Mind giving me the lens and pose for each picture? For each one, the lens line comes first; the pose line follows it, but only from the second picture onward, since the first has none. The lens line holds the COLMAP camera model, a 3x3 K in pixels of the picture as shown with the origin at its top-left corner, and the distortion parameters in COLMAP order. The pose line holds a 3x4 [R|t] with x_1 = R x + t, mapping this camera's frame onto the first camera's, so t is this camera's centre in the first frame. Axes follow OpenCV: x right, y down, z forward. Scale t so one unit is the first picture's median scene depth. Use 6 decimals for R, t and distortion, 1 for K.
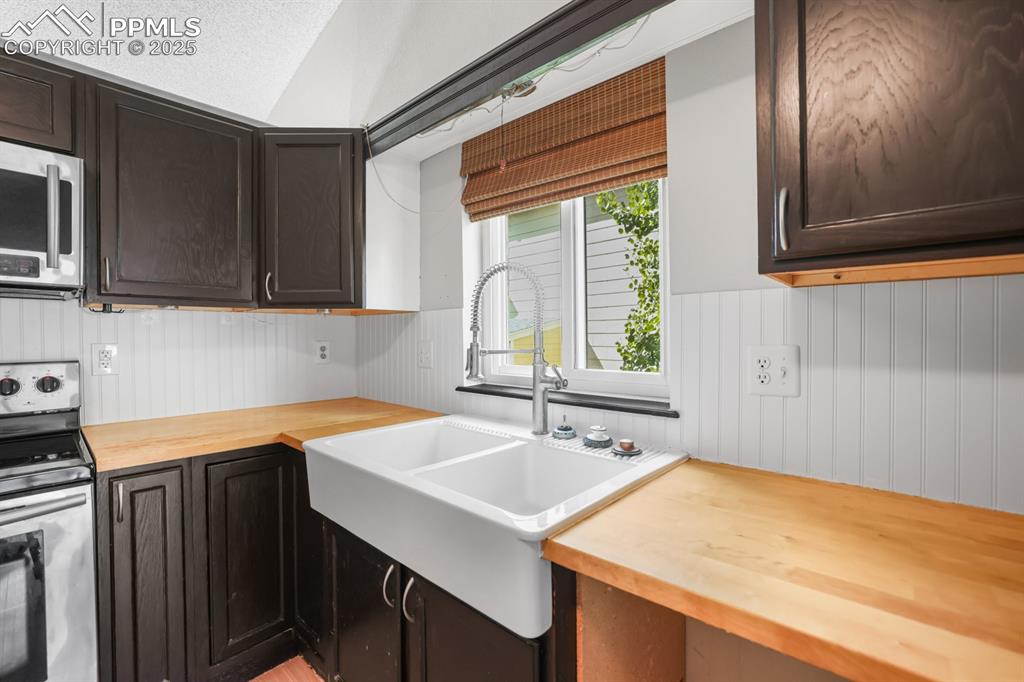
lens RADIAL K [[439.0, 0, 508.8], [0, 439.0, 343.7], [0, 0, 1]] dist [-0.022761, 0.000617]
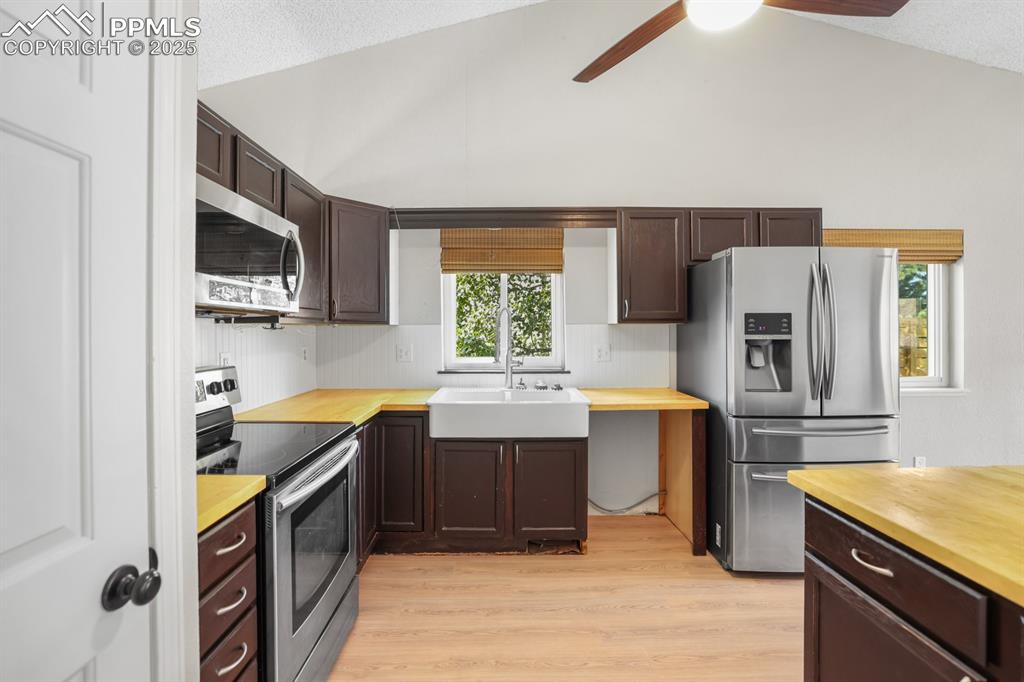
lens RADIAL K [[452.3, 0, 507.6], [0, 452.3, 336.4], [0, 0, 1]] dist [-0.002194, -0.000087]
pose [[0.726254, -0.010500, 0.687347, -1.495808], [0.013607, 0.999907, 0.000898, -0.045147], [-0.687292, 0.008701, 0.726329, -0.581705]]
